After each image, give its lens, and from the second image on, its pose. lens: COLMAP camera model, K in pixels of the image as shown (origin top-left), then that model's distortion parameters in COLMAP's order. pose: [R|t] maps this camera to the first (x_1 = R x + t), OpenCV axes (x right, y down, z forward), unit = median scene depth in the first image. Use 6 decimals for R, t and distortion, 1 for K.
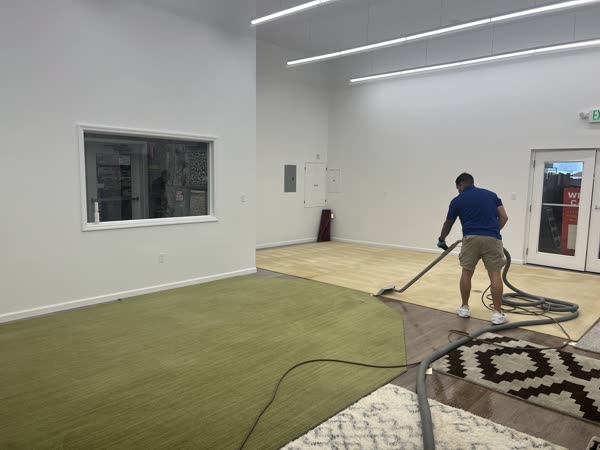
lens RADIAL K [[453.6, 0, 298.6], [0, 453.6, 227.9], [0, 0, 1]] dist [0.130026, -0.134584]
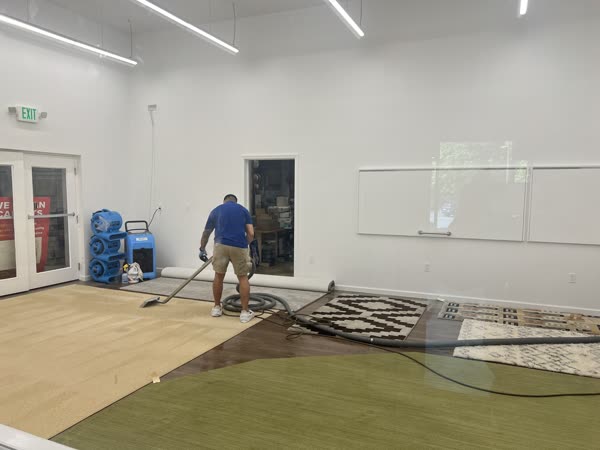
lens RADIAL K [[451.5, 0, 303.3], [0, 451.5, 224.0], [0, 0, 1]] dist [0.000898, -0.002518]
pose [[-0.329400, -0.091636, 0.939733, -0.621793], [0.099107, 0.986426, 0.130929, -0.162715], [-0.938975, 0.136262, -0.315846, 1.392243]]
